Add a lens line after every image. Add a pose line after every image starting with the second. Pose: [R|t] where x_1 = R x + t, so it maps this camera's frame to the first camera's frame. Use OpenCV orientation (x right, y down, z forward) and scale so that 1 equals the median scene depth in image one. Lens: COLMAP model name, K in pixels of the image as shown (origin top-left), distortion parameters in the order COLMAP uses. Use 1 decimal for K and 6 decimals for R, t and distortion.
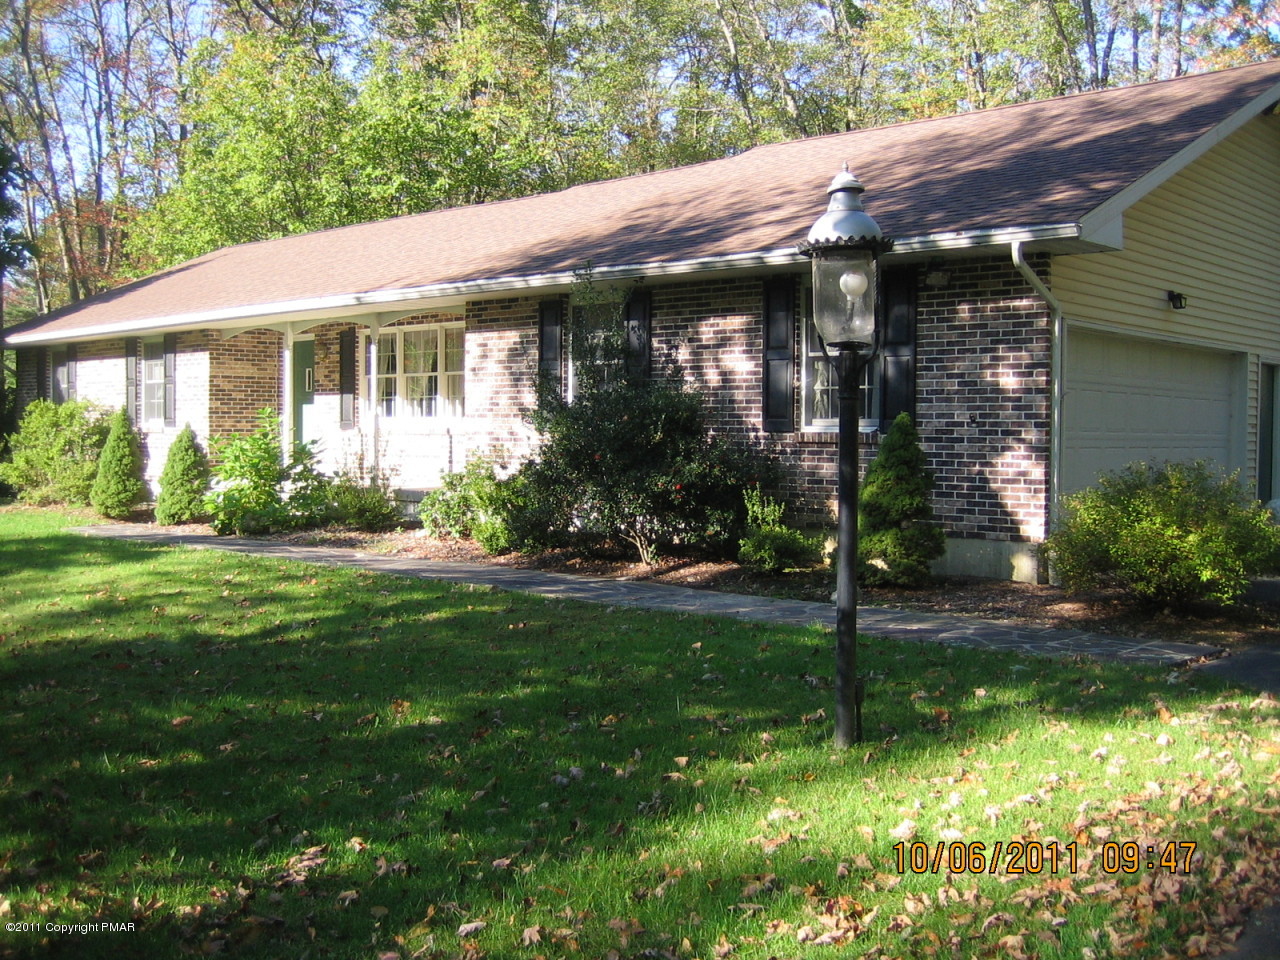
lens RADIAL K [[1361.6, 0, 640.0], [0, 1361.6, 480.0], [0, 0, 1]] dist [-0.158733, 0.216353]
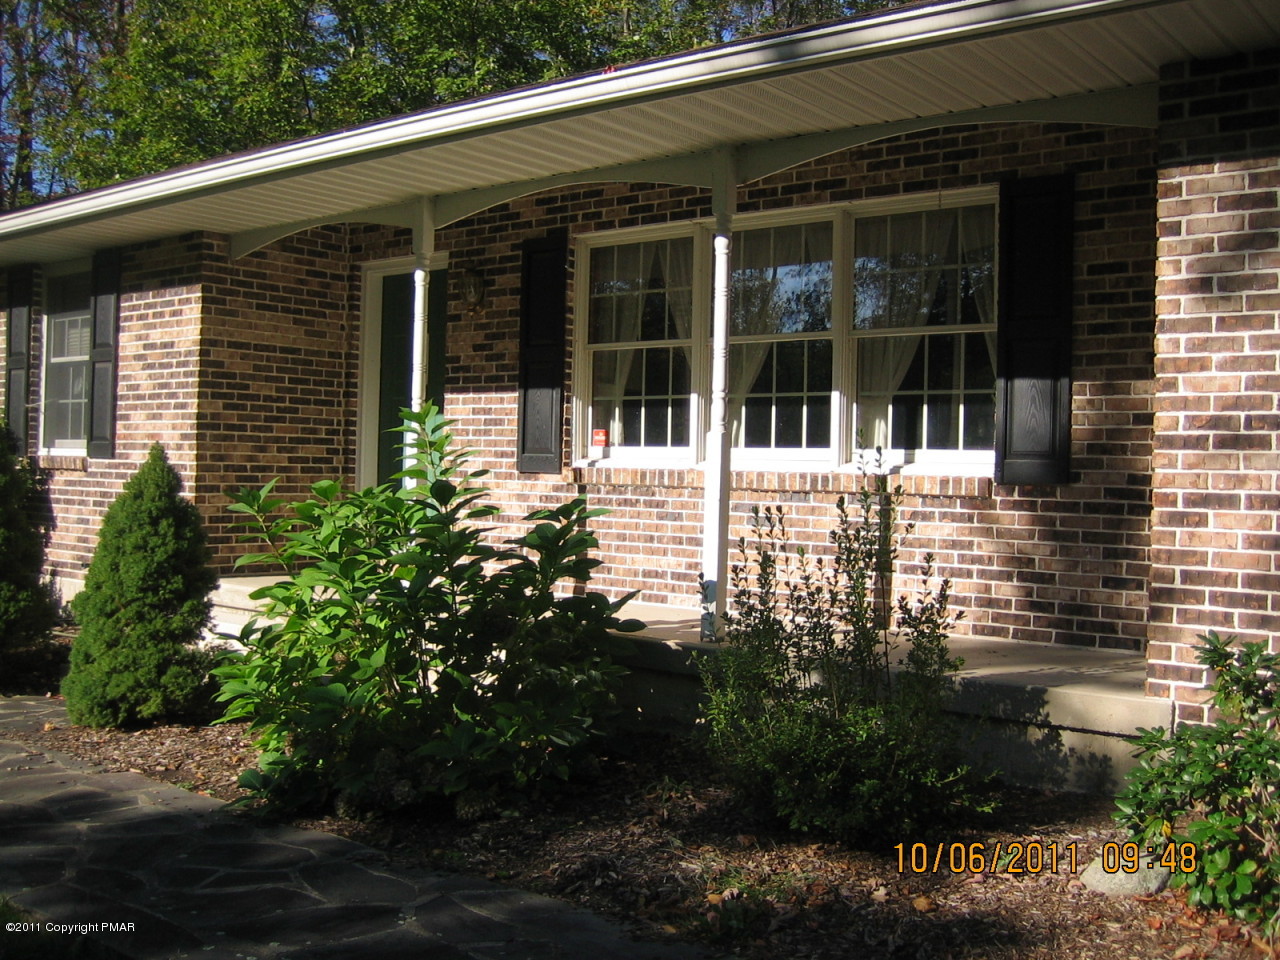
lens RADIAL K [[1361.6, 0, 640.0], [0, 1361.6, 480.0], [0, 0, 1]] dist [-0.158733, 0.216353]
pose [[0.997951, 0.019624, 0.060905, -0.055776], [-0.017655, 0.999309, -0.032710, -0.005834], [-0.061505, 0.031568, 0.997607, 0.153153]]
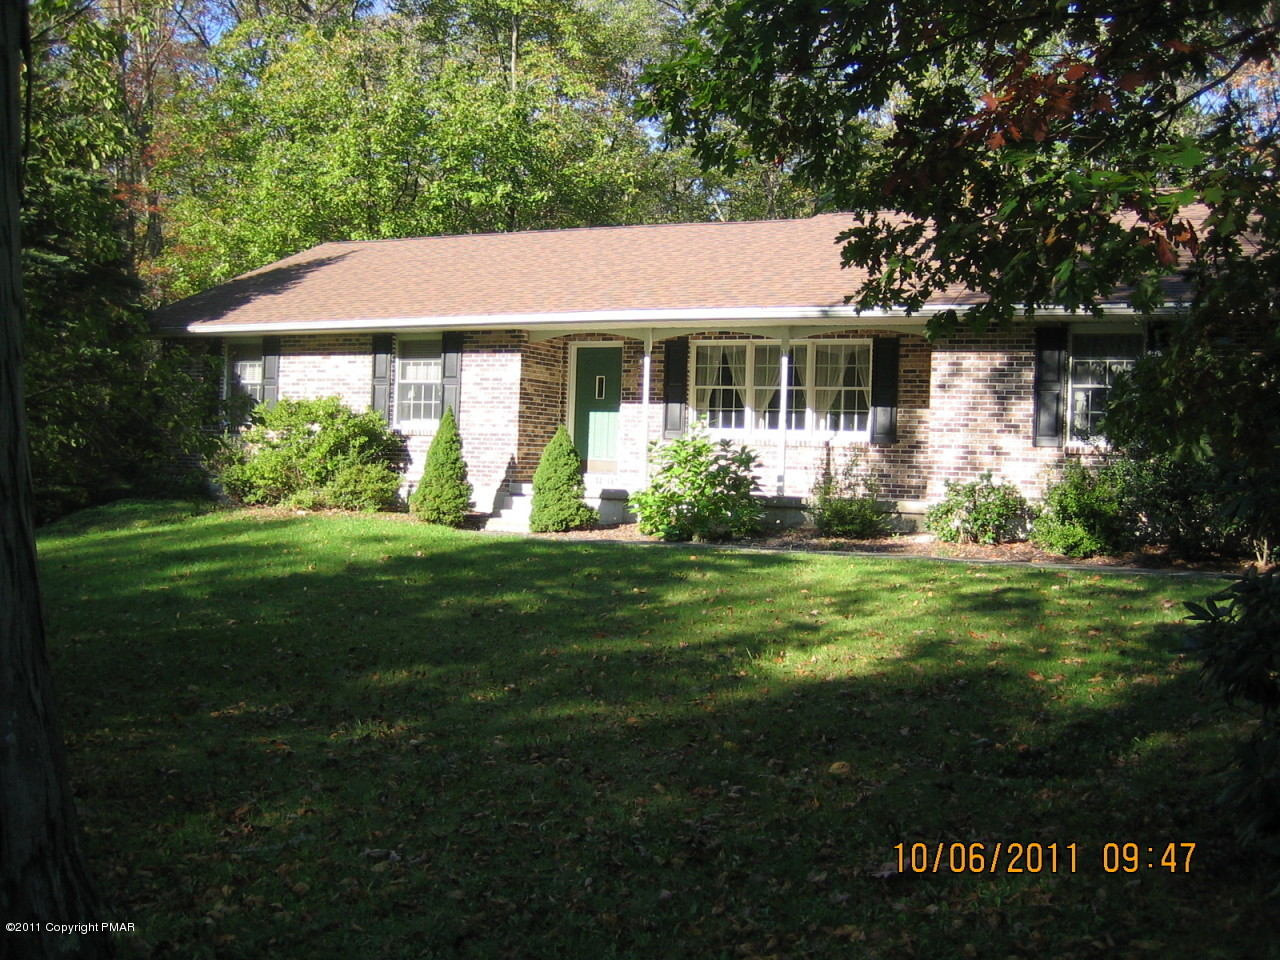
lens RADIAL K [[1361.6, 0, 640.0], [0, 1361.6, 480.0], [0, 0, 1]] dist [-0.158733, 0.216353]
pose [[0.964099, 0.023859, 0.264470, -0.133710], [-0.018746, 0.999586, -0.021838, 0.004058], [-0.264881, 0.016096, 0.964147, 0.009979]]
